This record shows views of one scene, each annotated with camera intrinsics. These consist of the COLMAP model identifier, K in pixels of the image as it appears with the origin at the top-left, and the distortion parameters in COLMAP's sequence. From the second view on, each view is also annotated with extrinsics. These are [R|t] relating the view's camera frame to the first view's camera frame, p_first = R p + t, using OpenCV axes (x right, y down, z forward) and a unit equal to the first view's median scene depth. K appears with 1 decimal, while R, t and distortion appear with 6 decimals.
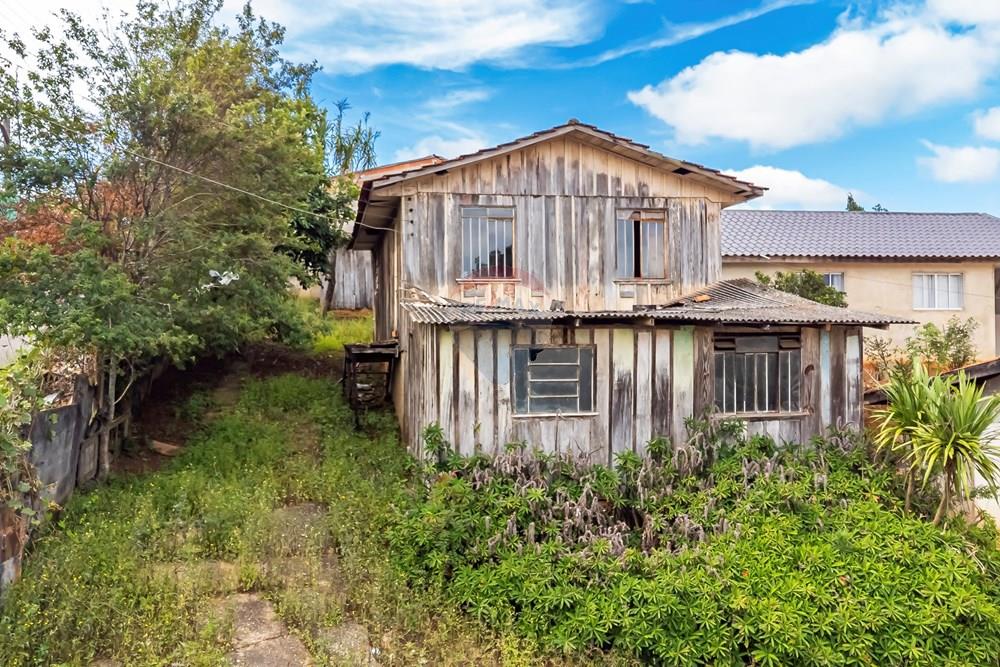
lens RADIAL K [[859.1, 0, 482.9], [0, 859.1, 350.2], [0, 0, 1]] dist [0.049868, -0.005143]
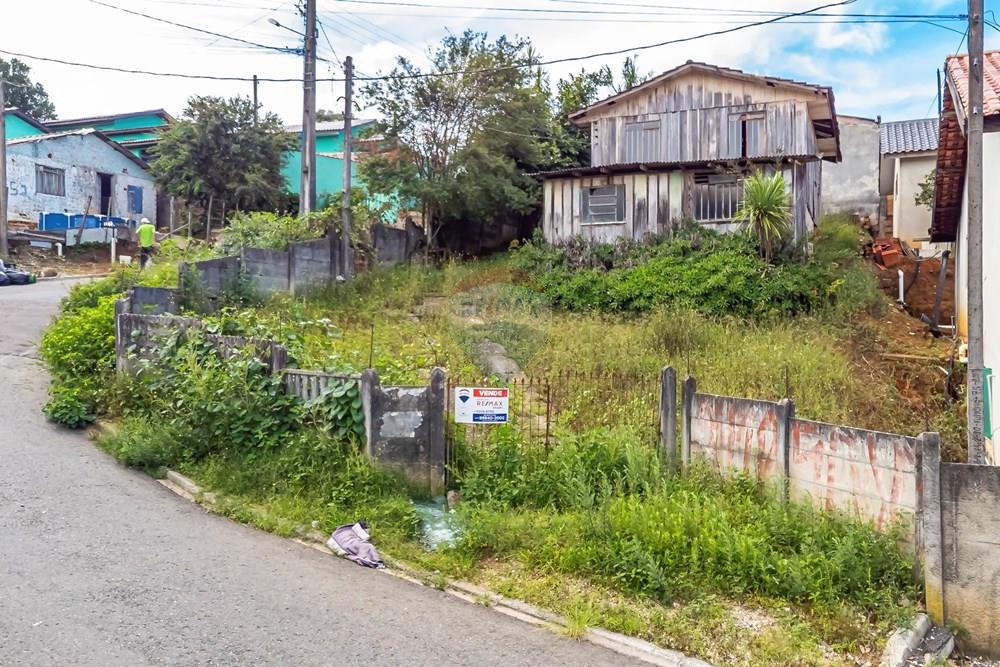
lens RADIAL K [[880.4, 0, 496.3], [0, 880.4, 337.9], [0, 0, 1]] dist [0.037001, -0.019080]
pose [[0.841286, 0.016642, -0.540334, 0.675029], [-0.015412, 0.999858, 0.006798, 0.229047], [0.540371, 0.002609, 0.841423, -0.536084]]
